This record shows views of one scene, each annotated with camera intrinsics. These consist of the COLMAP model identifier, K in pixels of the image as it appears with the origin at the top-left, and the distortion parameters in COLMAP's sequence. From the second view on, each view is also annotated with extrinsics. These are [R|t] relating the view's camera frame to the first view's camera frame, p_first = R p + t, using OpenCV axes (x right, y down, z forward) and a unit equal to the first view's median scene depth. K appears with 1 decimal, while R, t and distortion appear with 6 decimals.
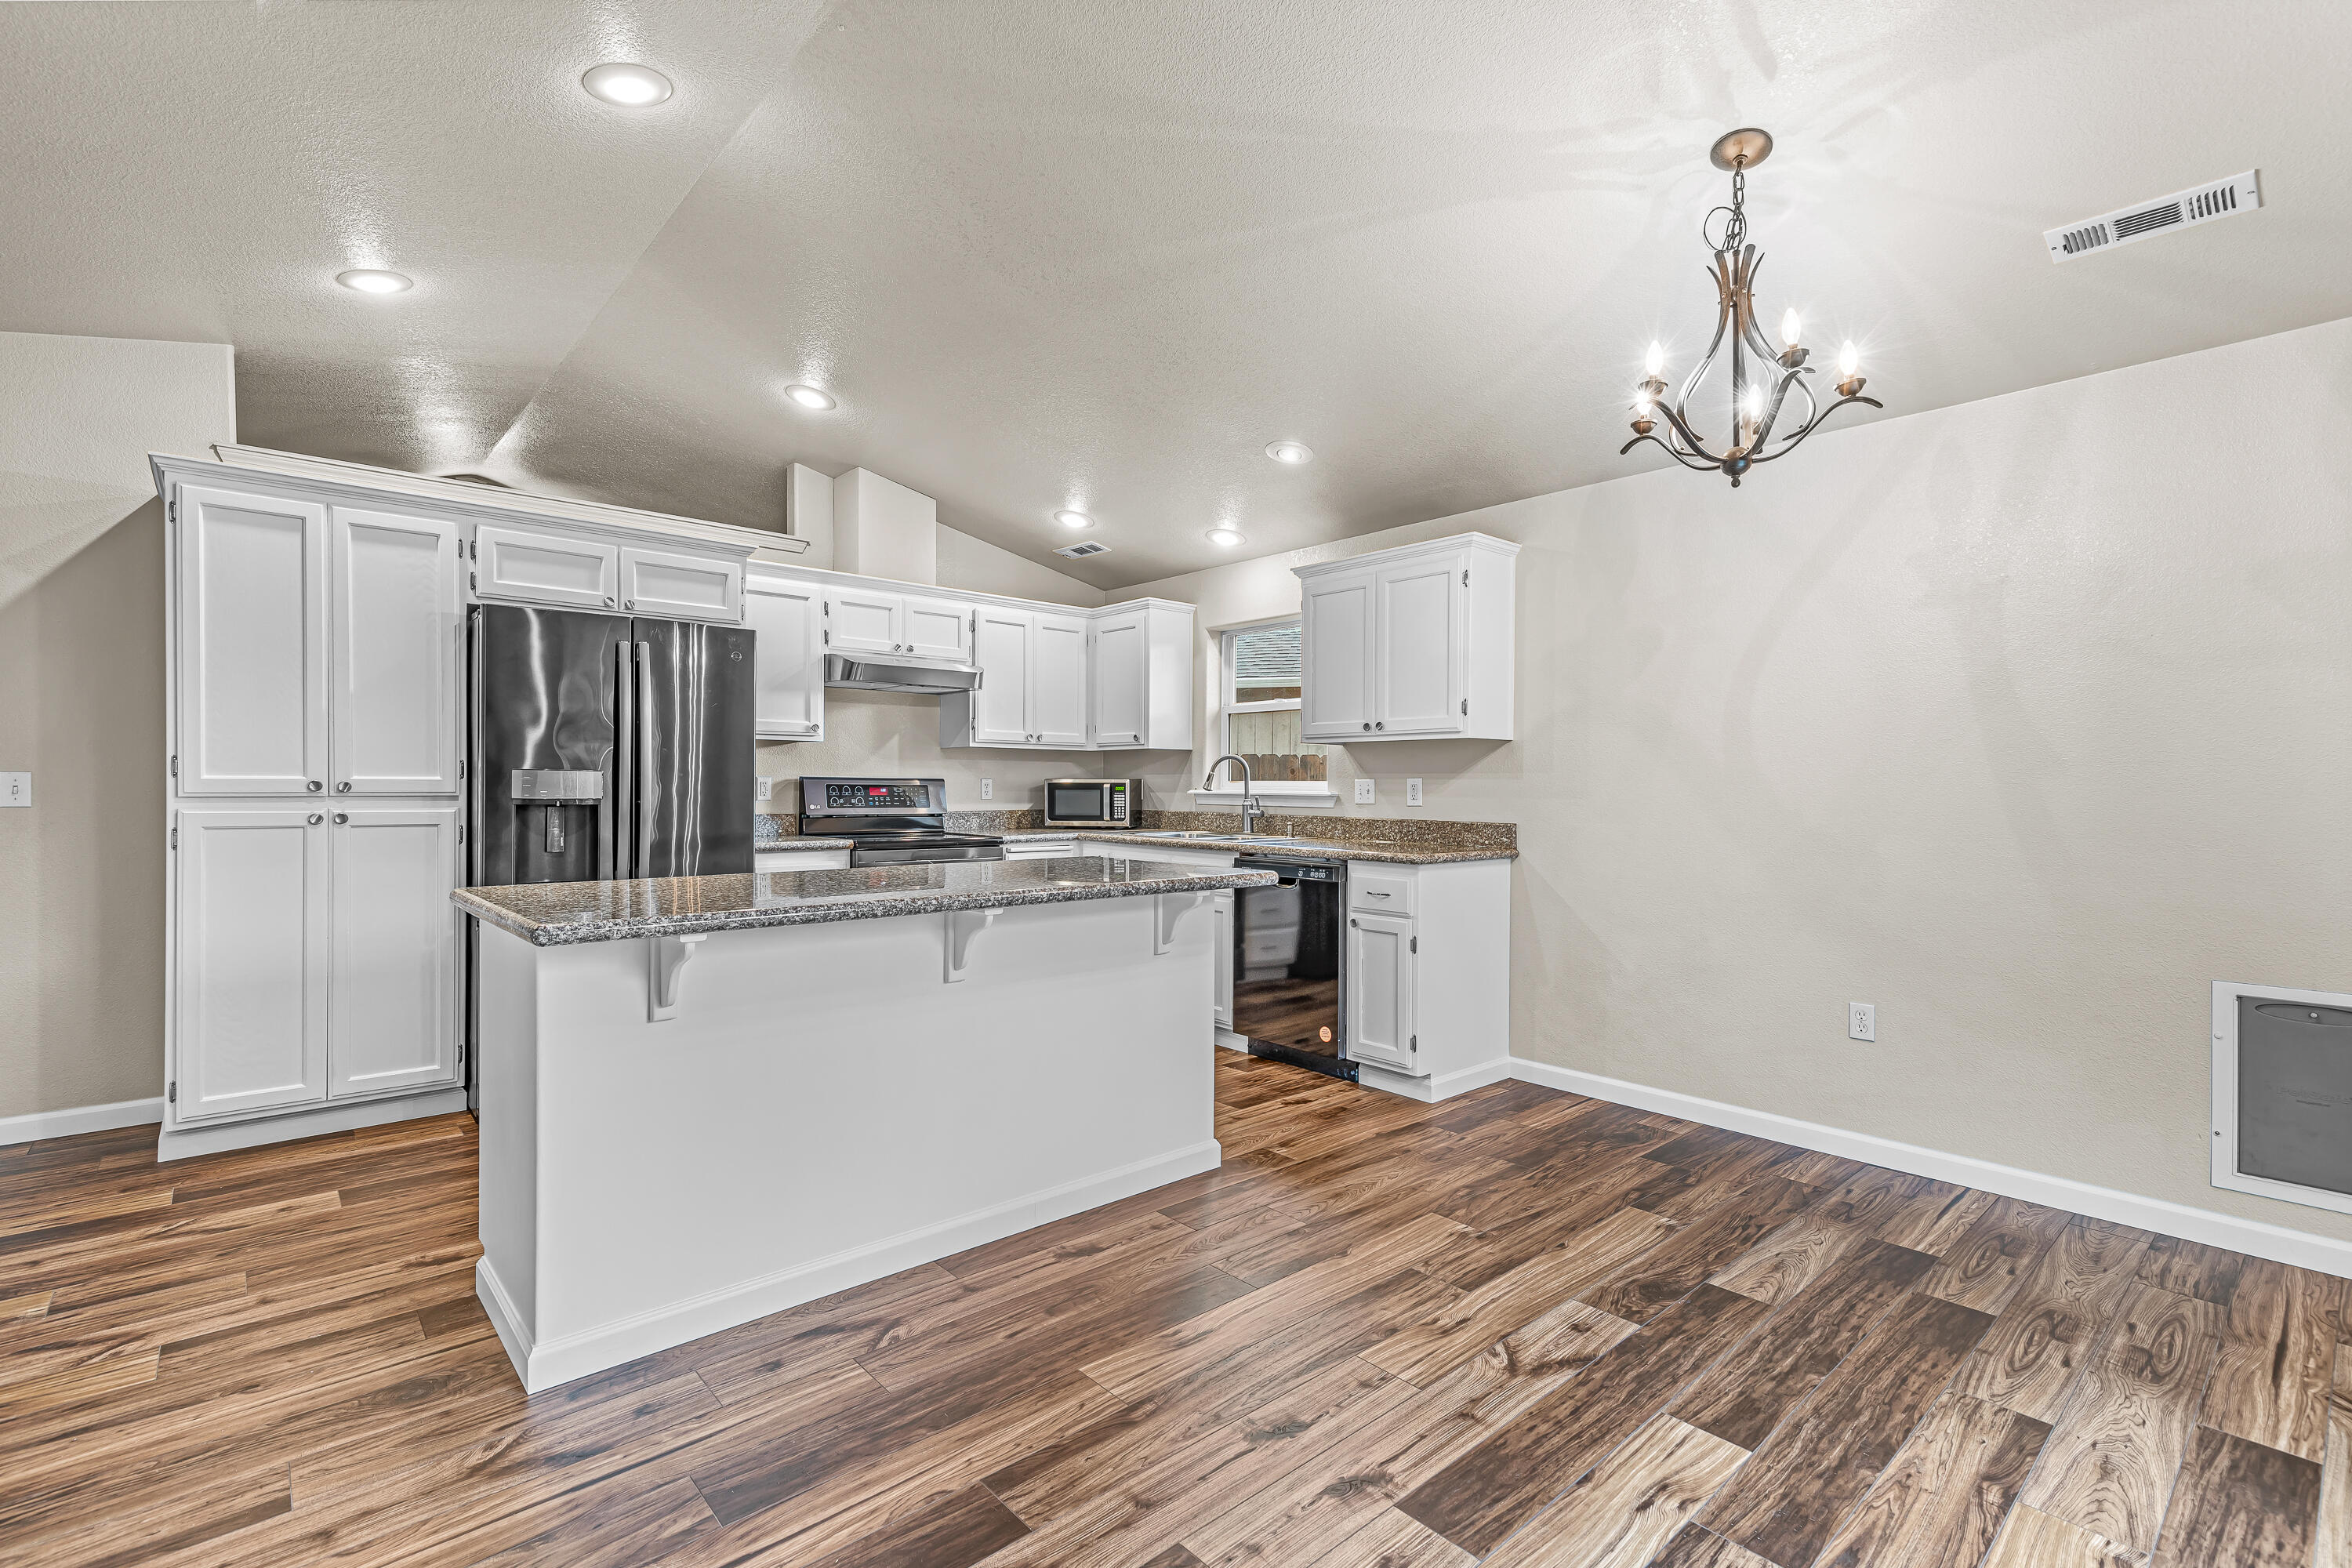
lens RADIAL K [[1062.1, 0, 1175.2], [0, 1062.1, 790.5], [0, 0, 1]] dist [0.009076, -0.000006]
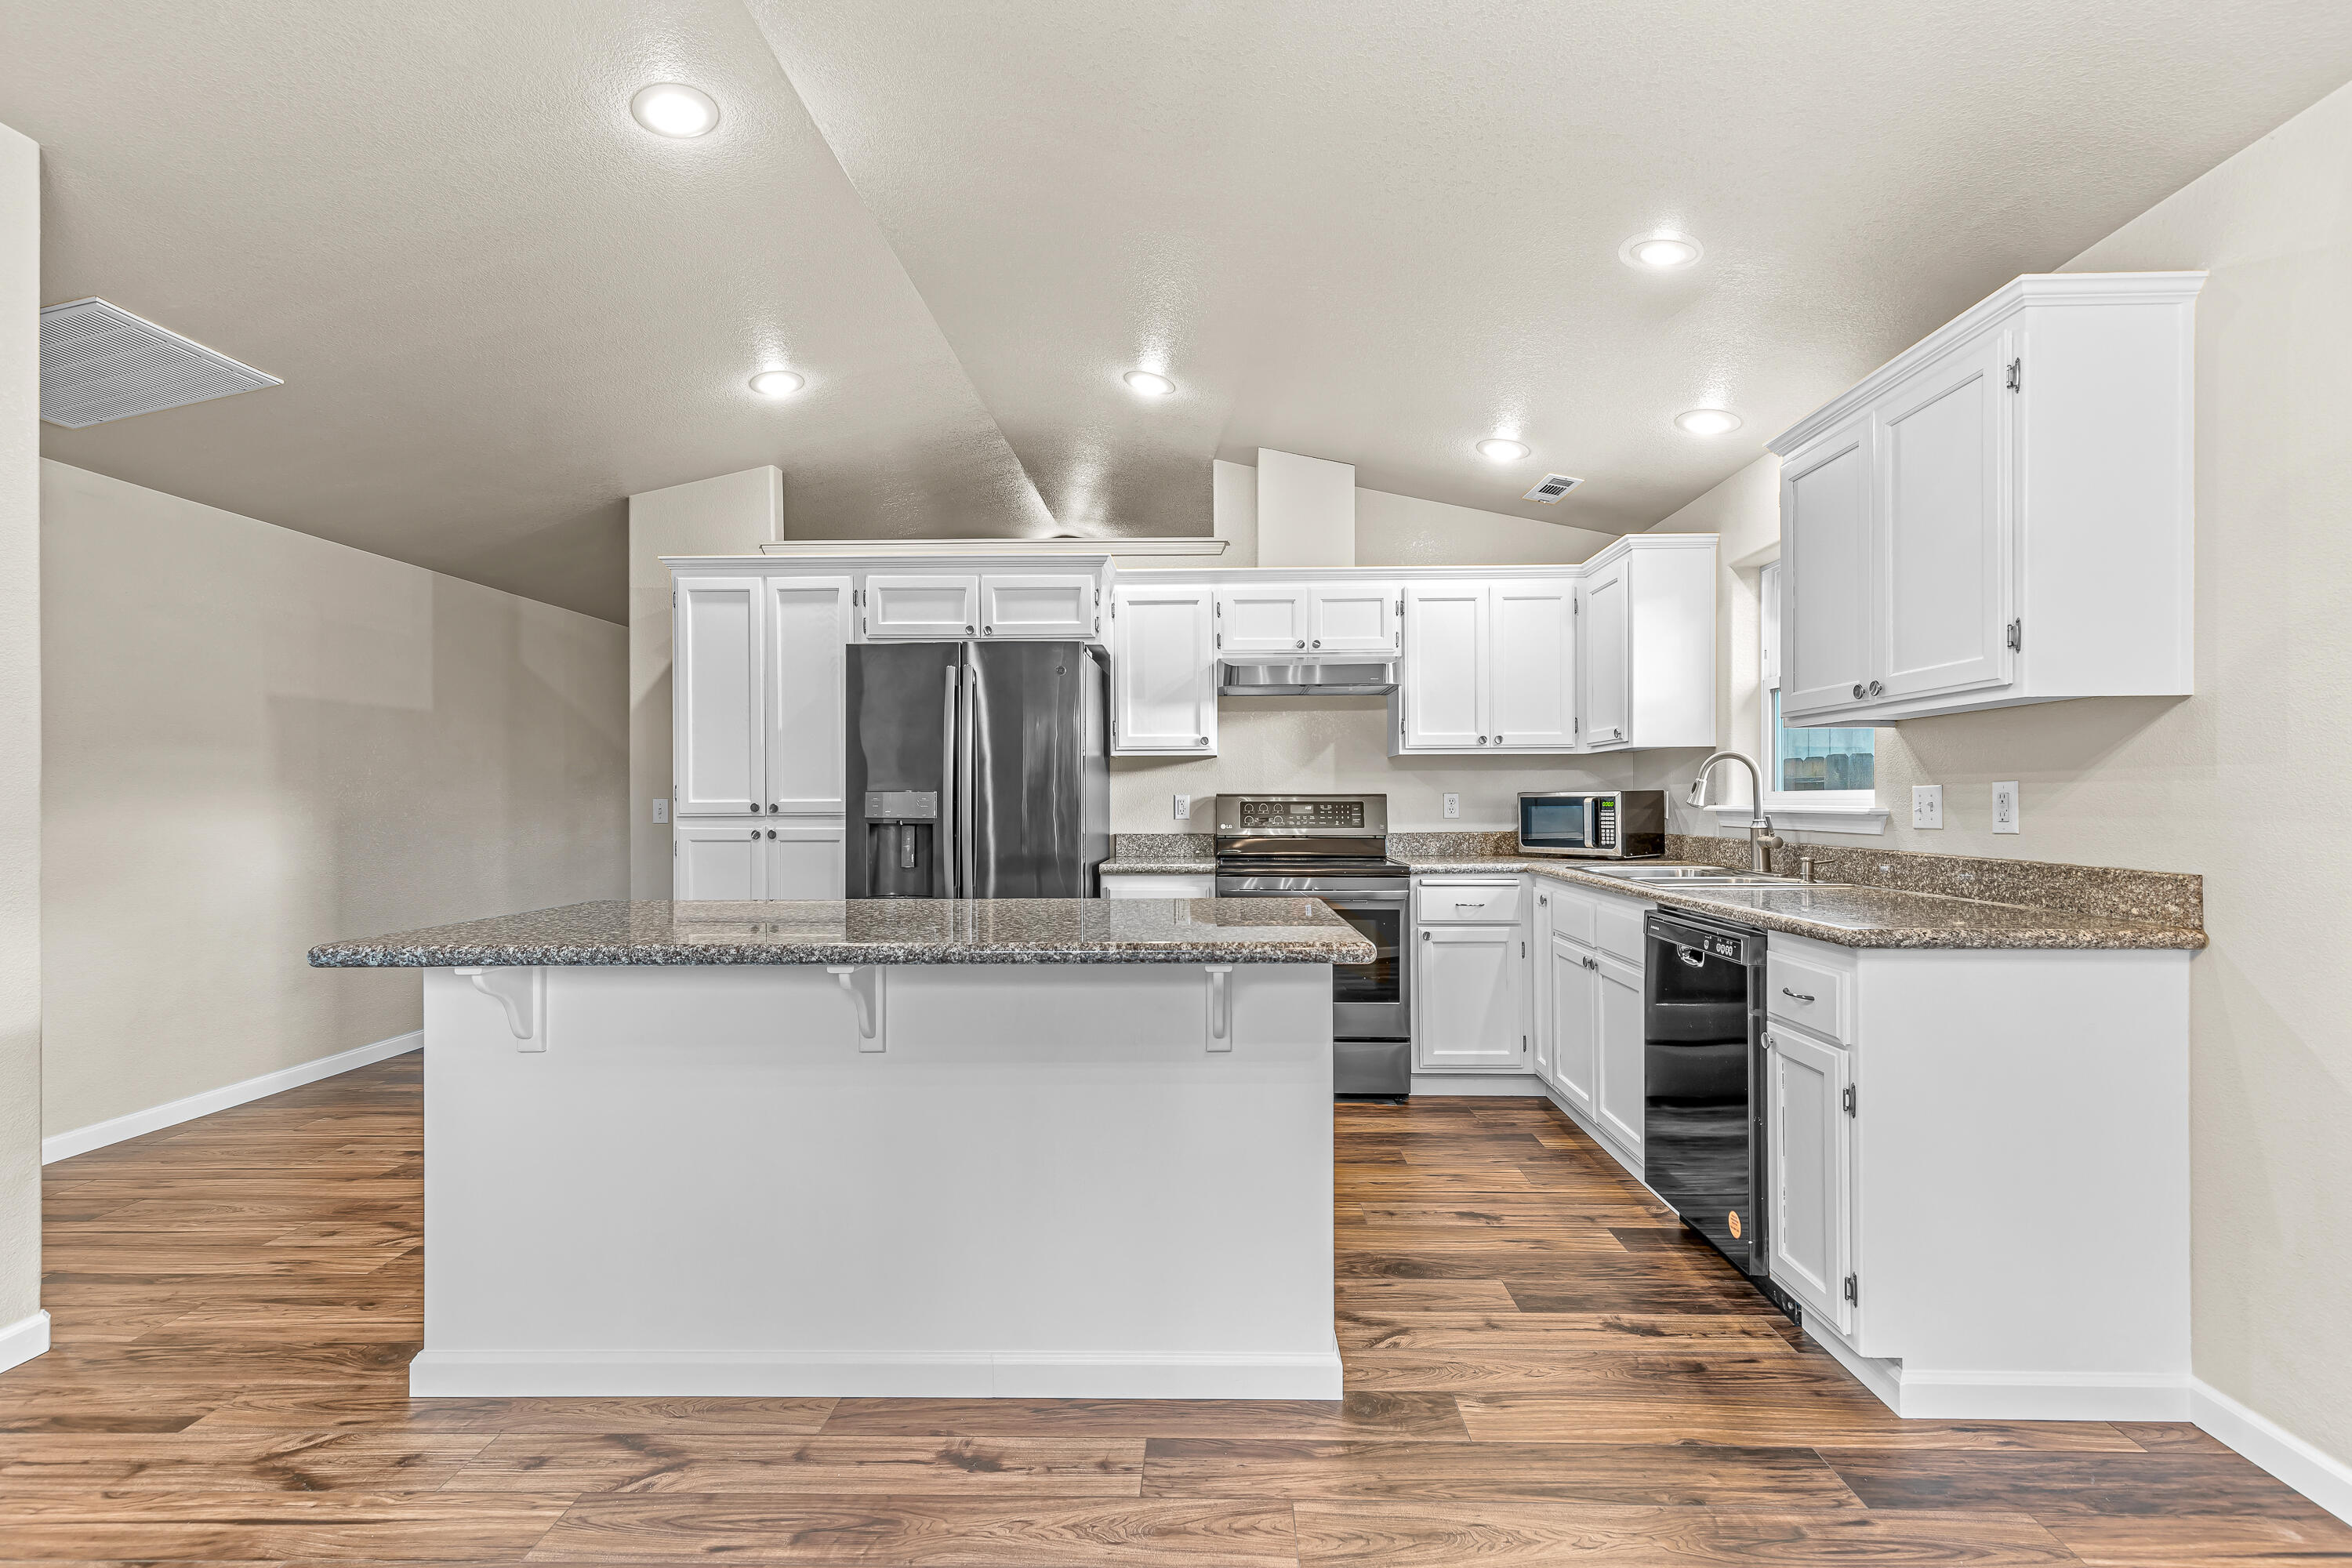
lens RADIAL K [[1062.8, 0, 1188.7], [0, 1062.8, 799.3], [0, 0, 1]] dist [0.009562, -0.000349]
pose [[0.732055, -0.010155, -0.681169, 0.383735], [0.005802, 0.999946, -0.008672, -0.000421], [0.681220, 0.002397, 0.732074, 0.436087]]
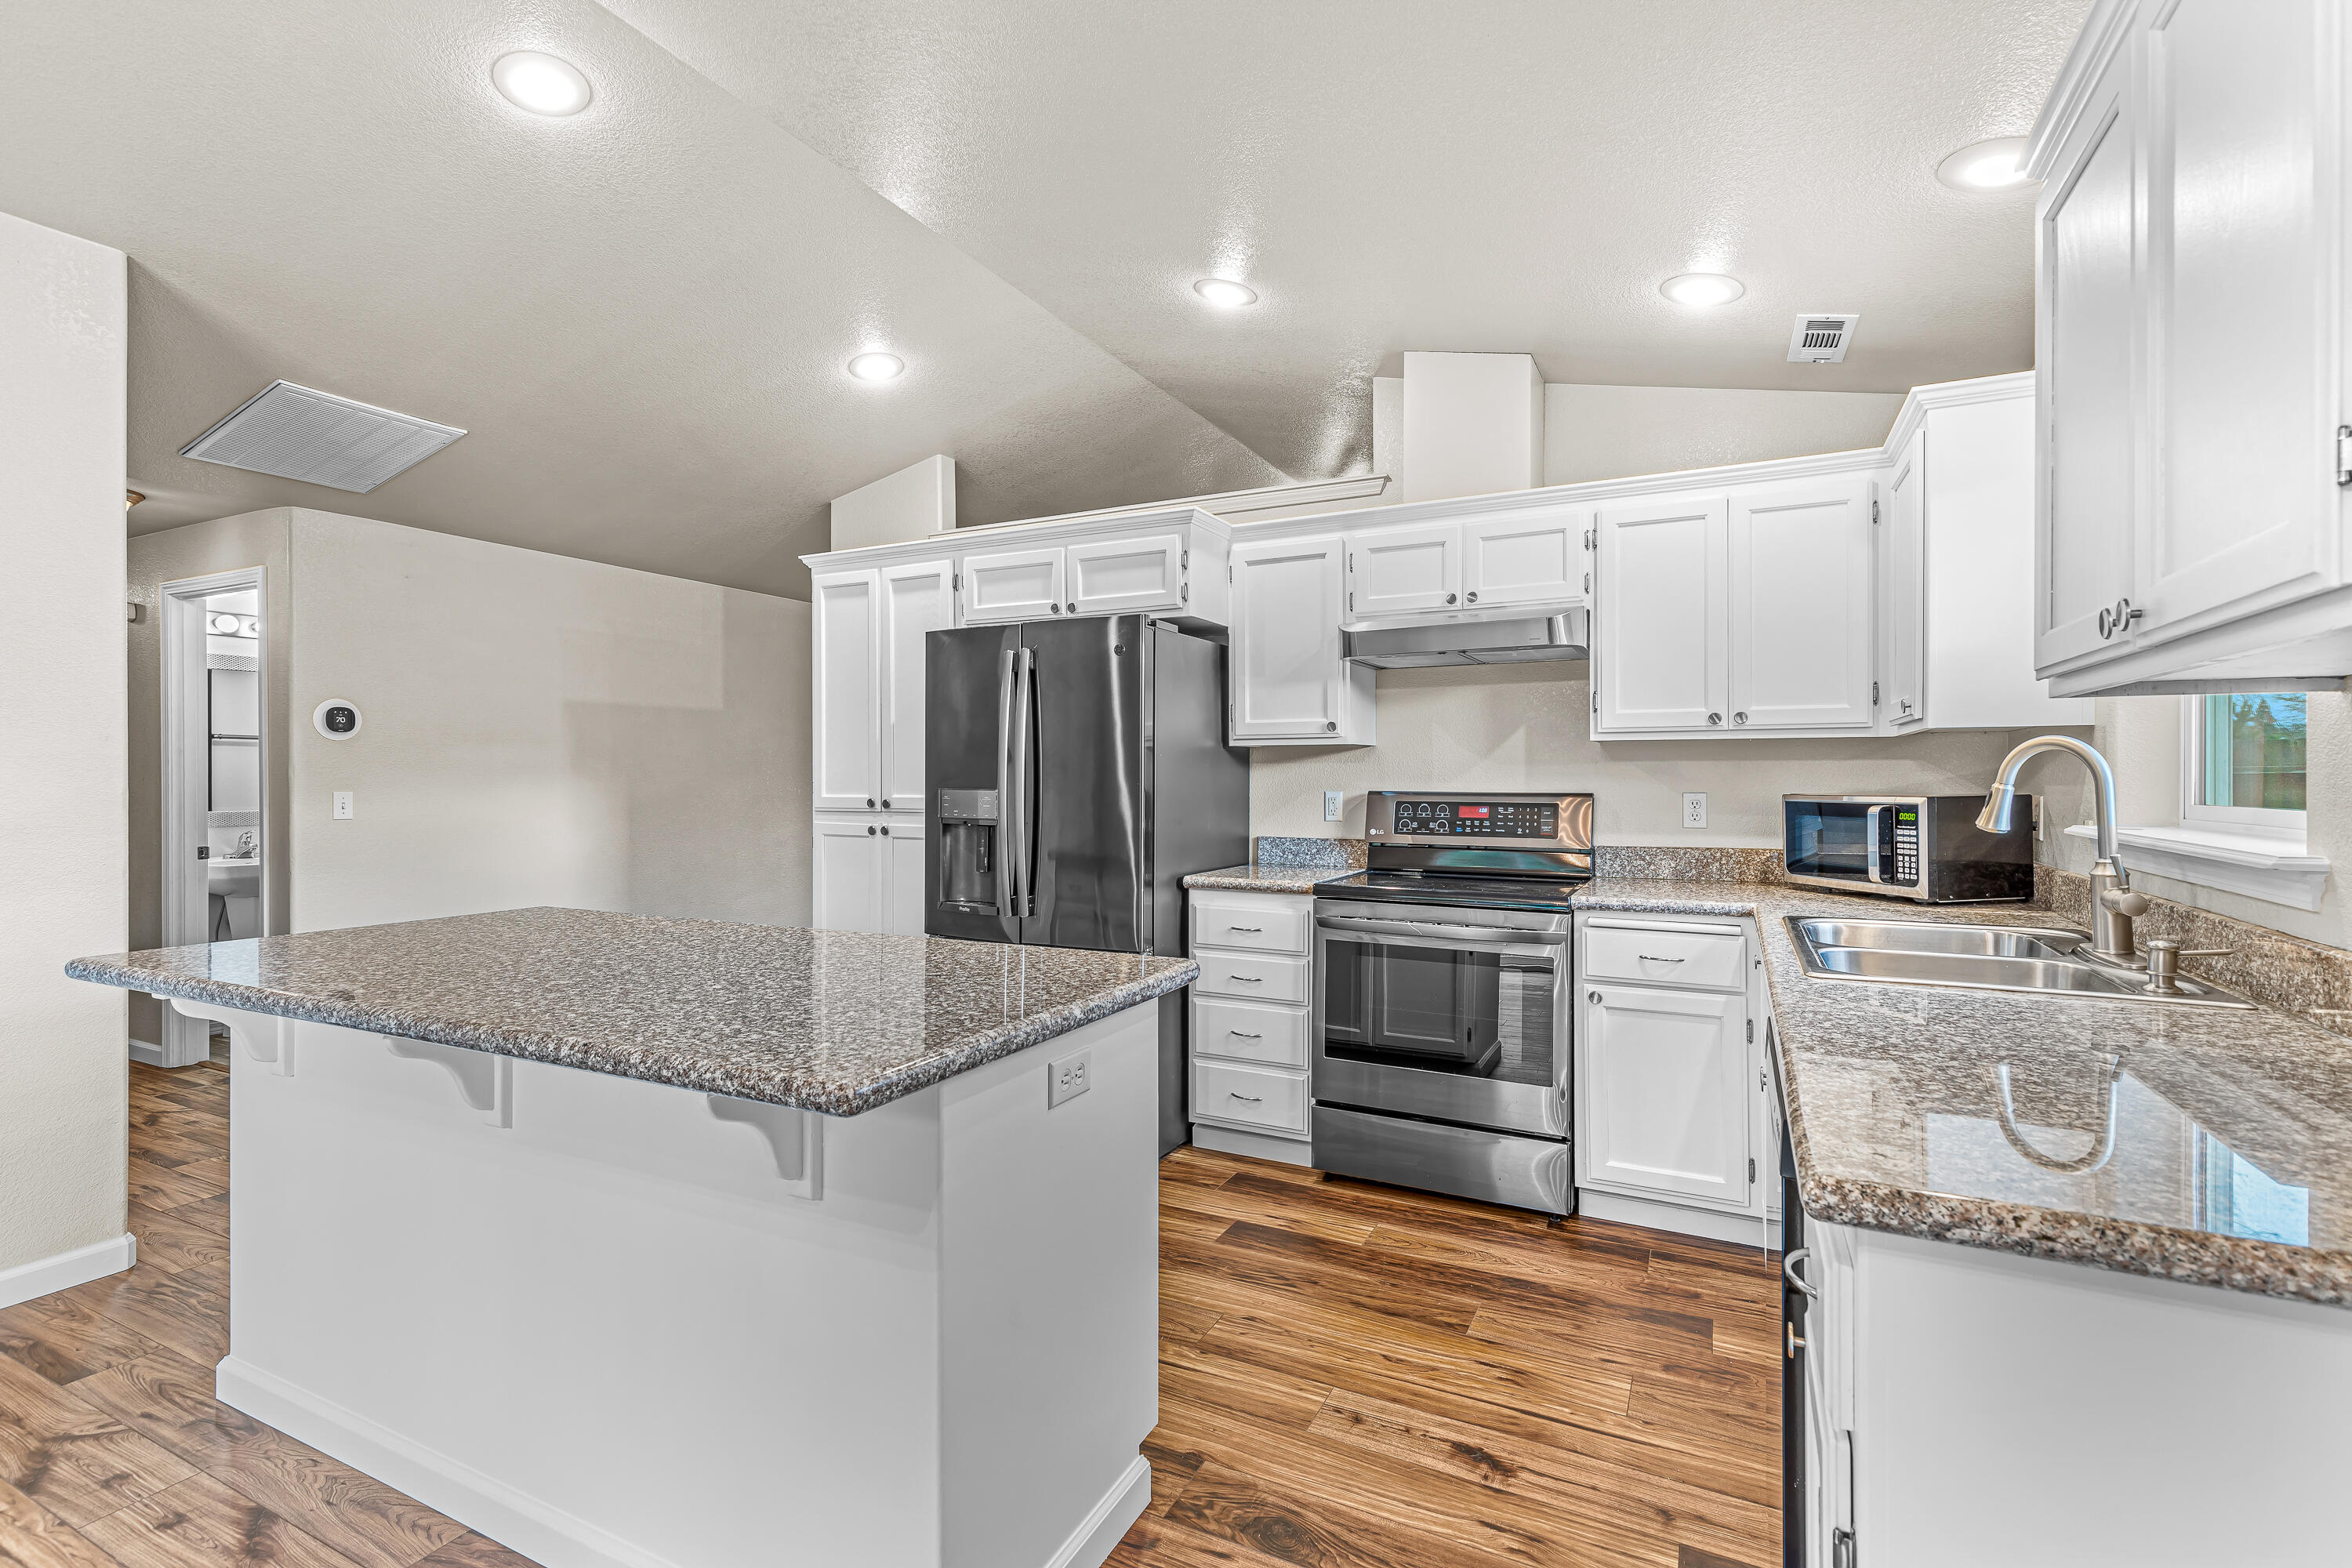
lens RADIAL K [[1060.5, 0, 1184.3], [0, 1060.5, 776.8], [0, 0, 1]] dist [0.009070, -0.000195]
pose [[0.372564, -0.006665, -0.927983, 0.429697], [-0.001030, 0.999971, -0.007596, -0.024825], [0.928006, 0.003786, 0.372546, 0.865344]]
